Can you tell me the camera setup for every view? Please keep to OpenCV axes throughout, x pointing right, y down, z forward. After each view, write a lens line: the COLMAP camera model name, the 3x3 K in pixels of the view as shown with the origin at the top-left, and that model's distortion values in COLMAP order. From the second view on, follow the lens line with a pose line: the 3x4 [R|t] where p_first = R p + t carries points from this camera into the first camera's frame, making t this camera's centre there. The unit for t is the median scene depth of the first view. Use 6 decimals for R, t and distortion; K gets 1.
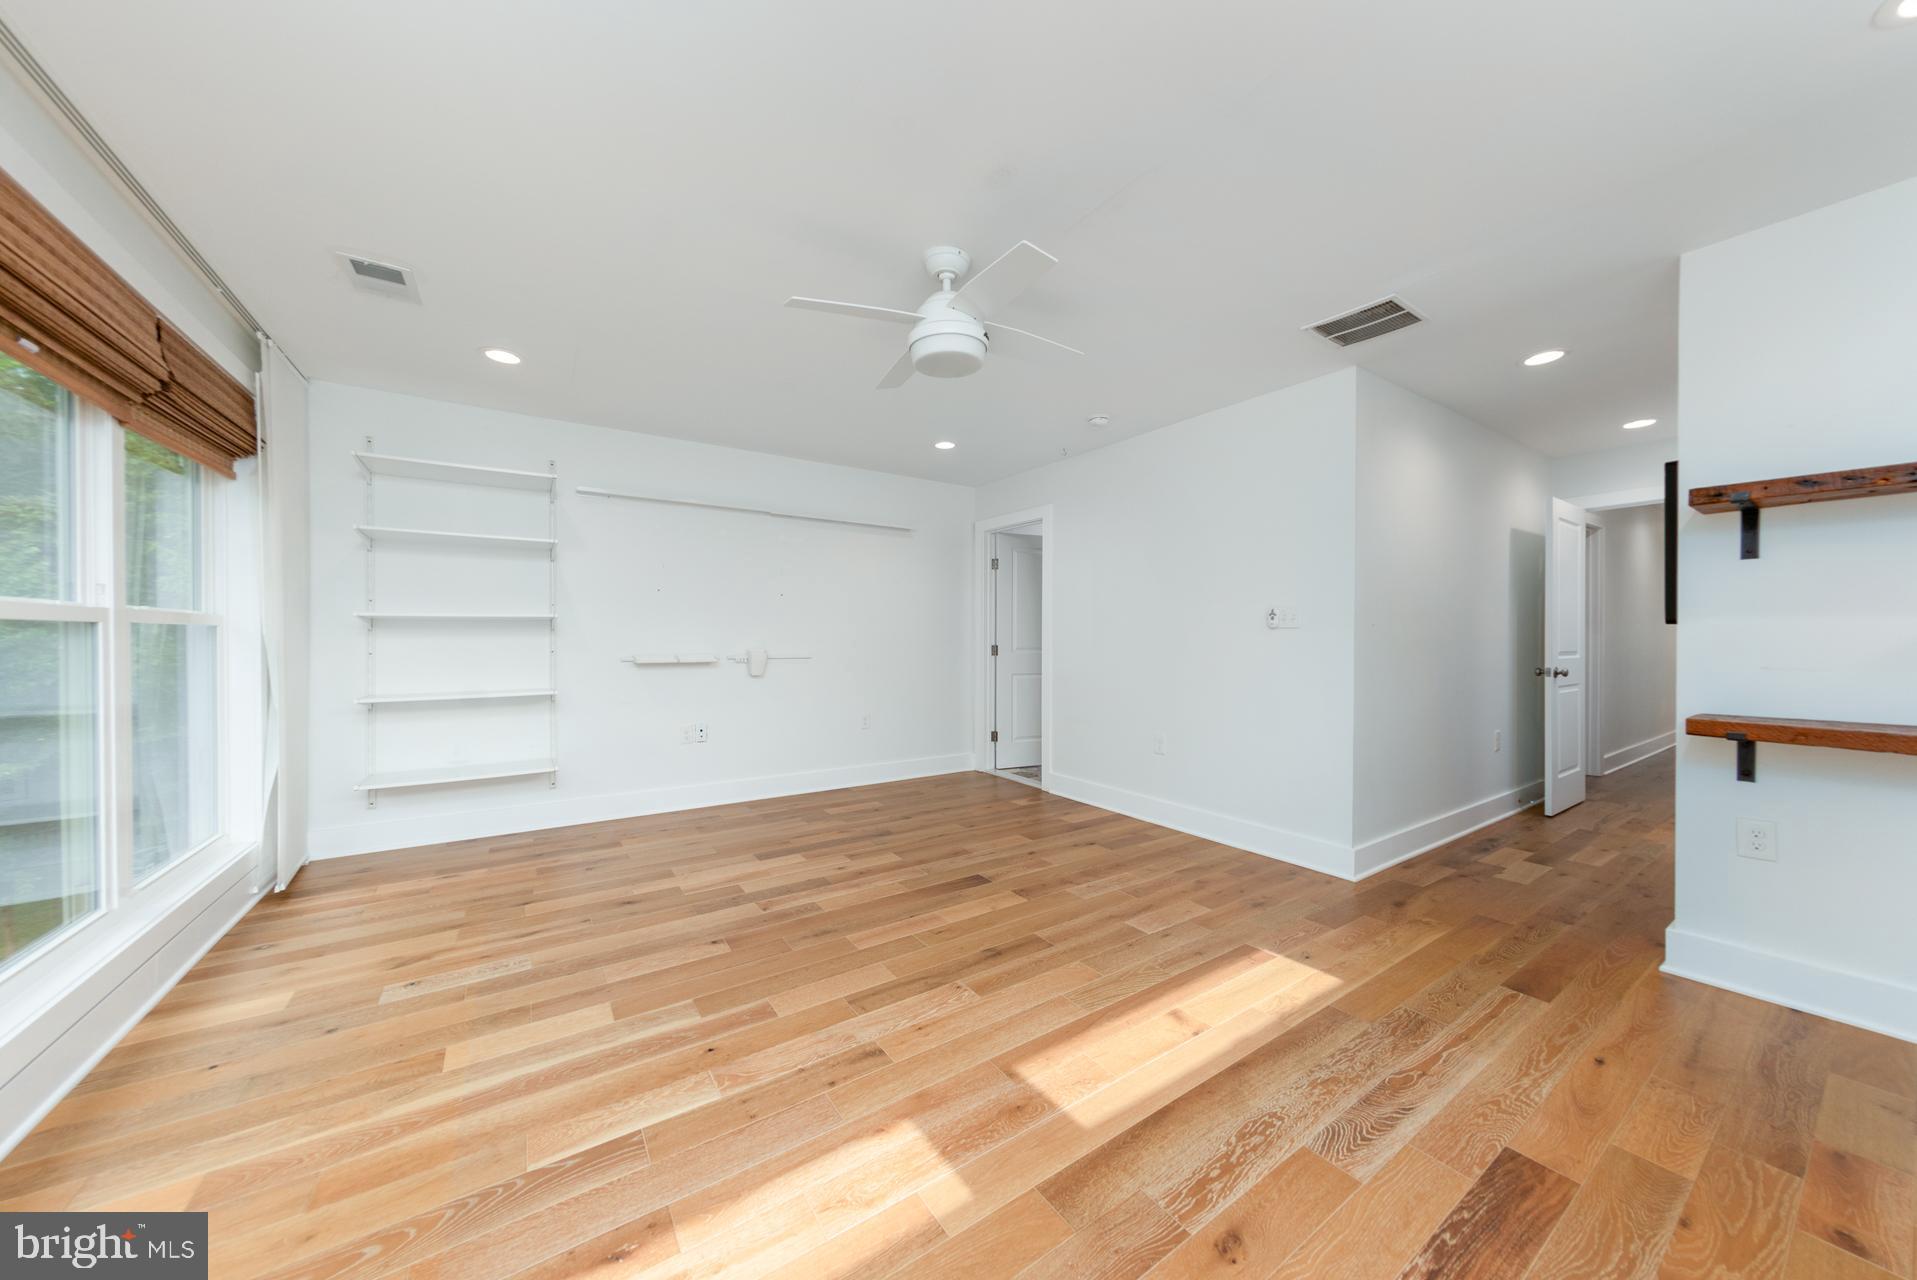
lens RADIAL K [[651.2, 0, 954.8], [0, 651.2, 643.4], [0, 0, 1]] dist [0.001311, 0.000228]
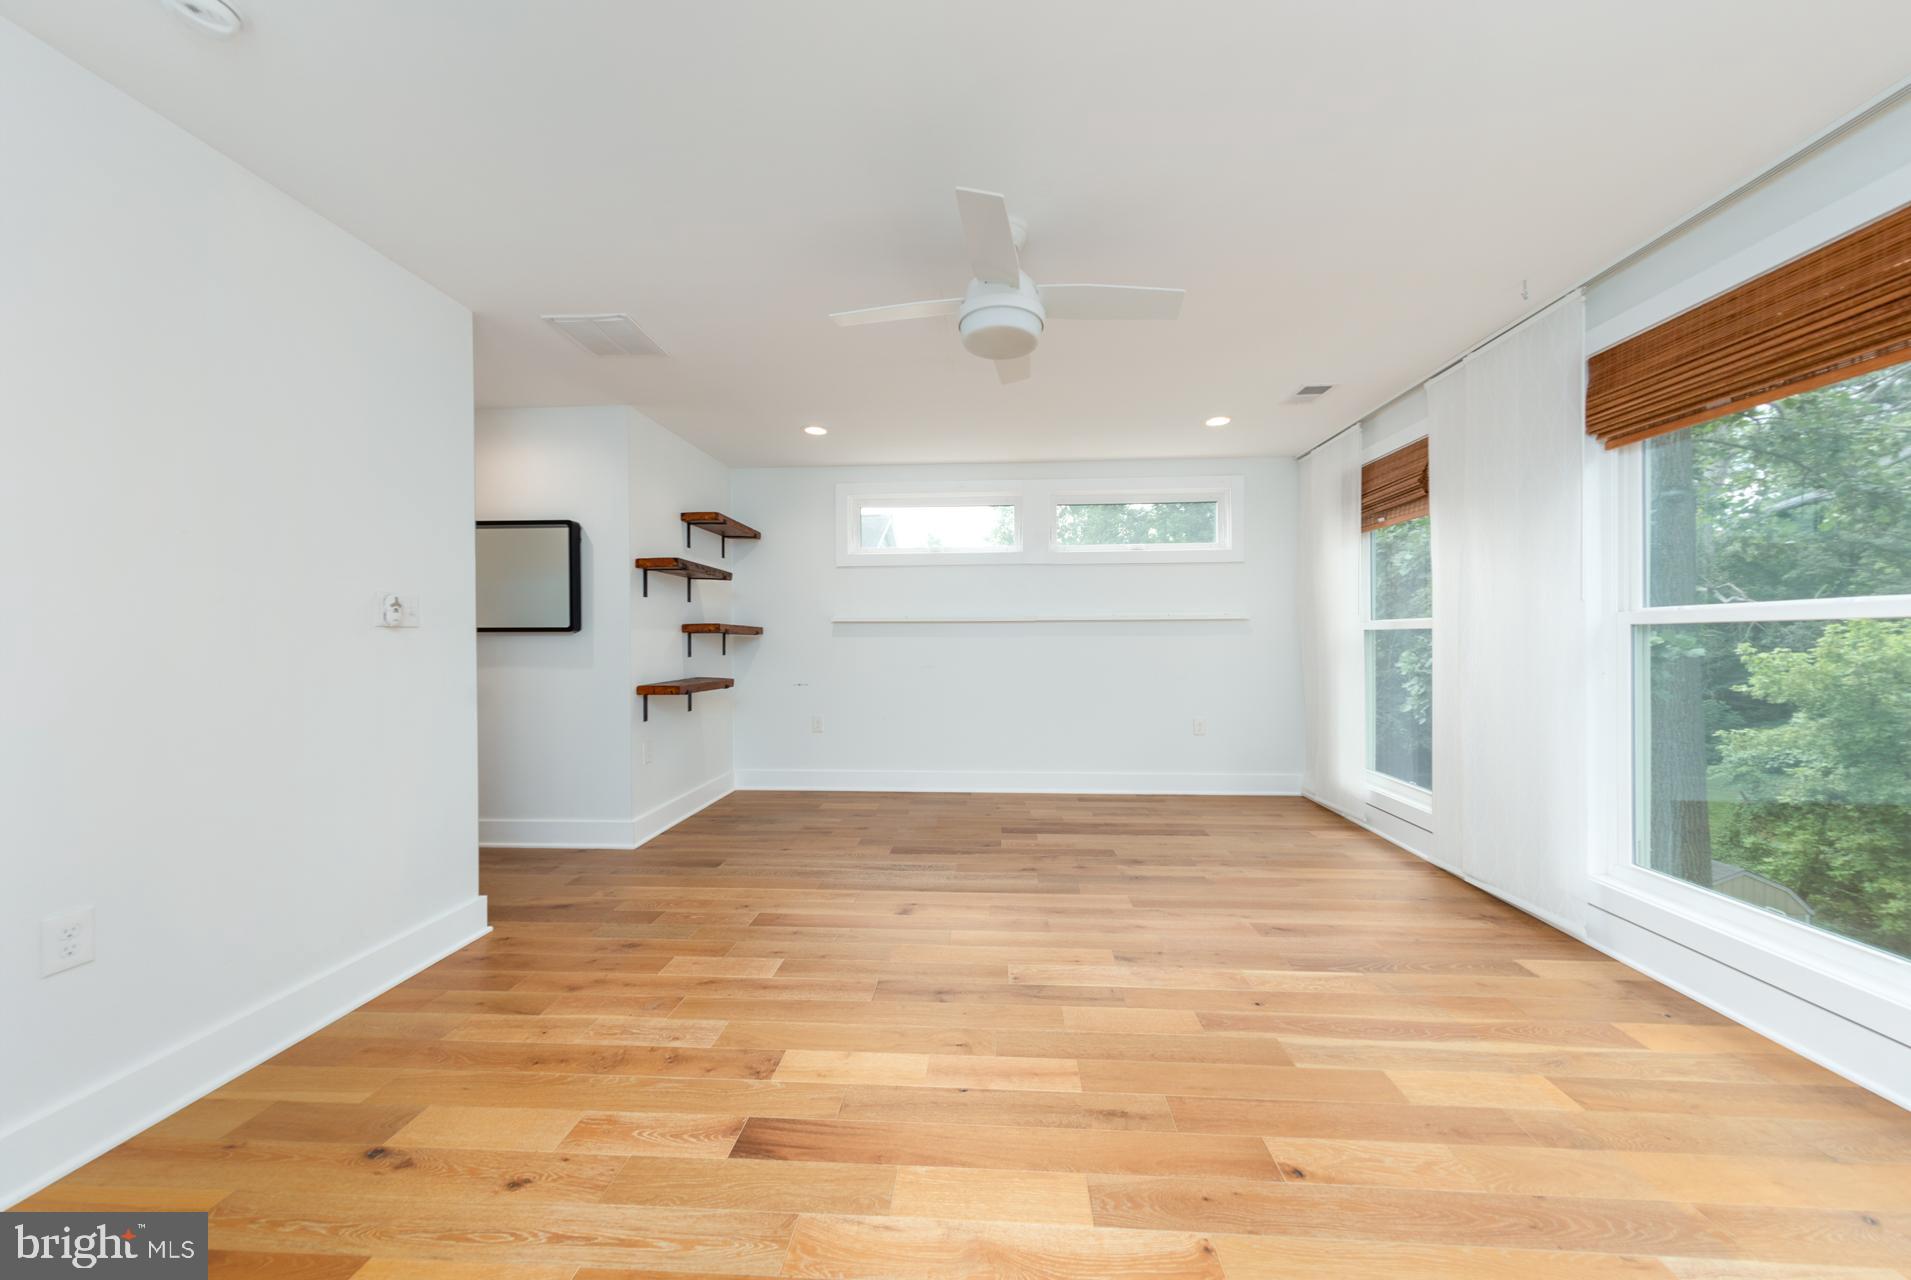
lens RADIAL K [[649.1, 0, 958.9], [0, 649.1, 631.1], [0, 0, 1]] dist [0.001311, 0.000228]
pose [[-0.794271, 0.008994, 0.607497, -0.481003], [0.008708, 0.999956, -0.003419, -0.018233], [-0.607501, 0.002575, -0.794315, 1.624739]]
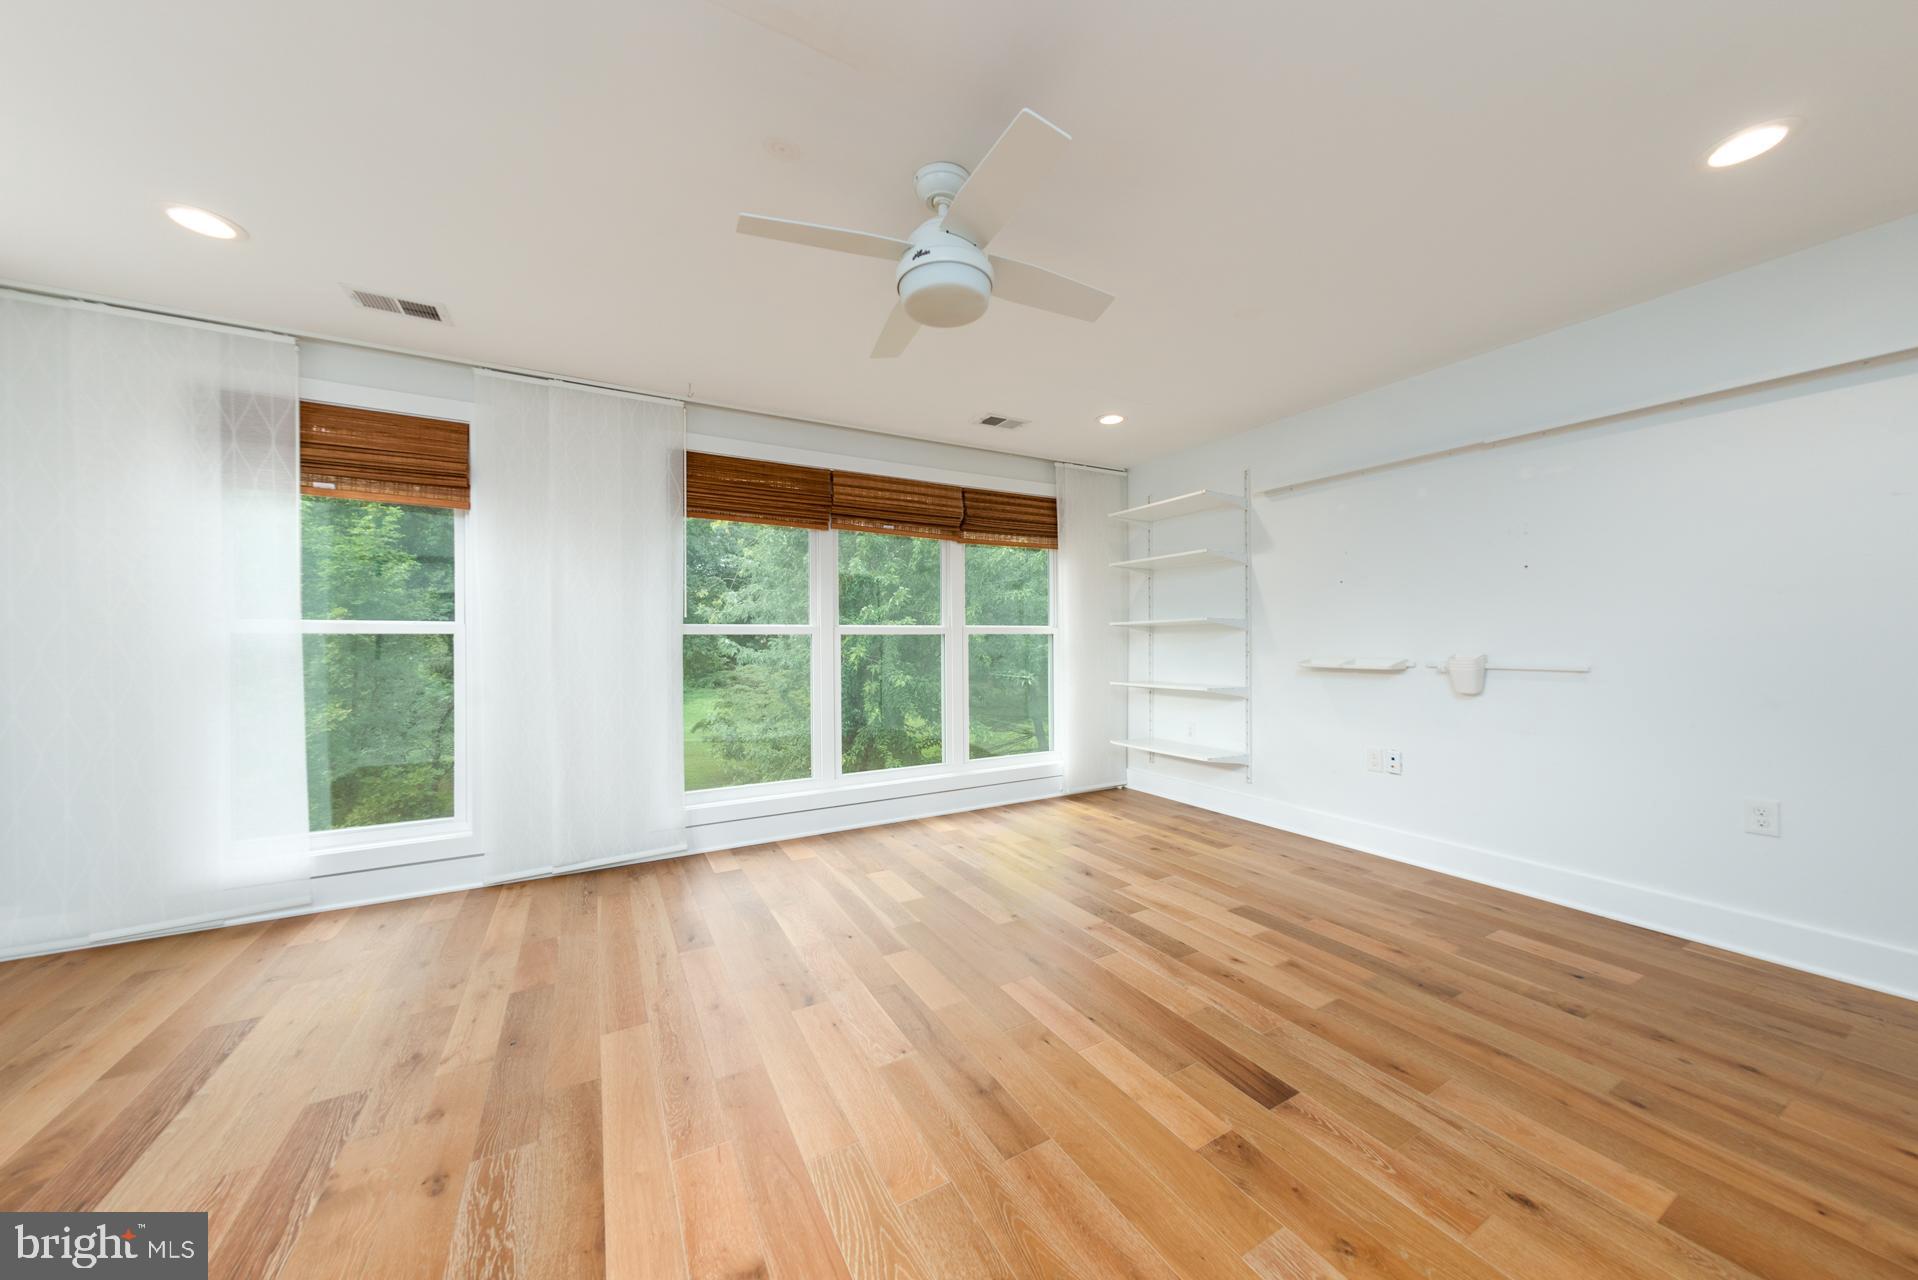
lens RADIAL K [[651.5, 0, 968.9], [0, 651.5, 649.0], [0, 0, 1]] dist [0.001311, 0.000228]
pose [[-0.068136, 0.010328, -0.997623, 0.732183], [-0.001668, 0.999944, 0.010466, -0.006235], [0.997675, 0.002377, -0.068115, 0.991209]]
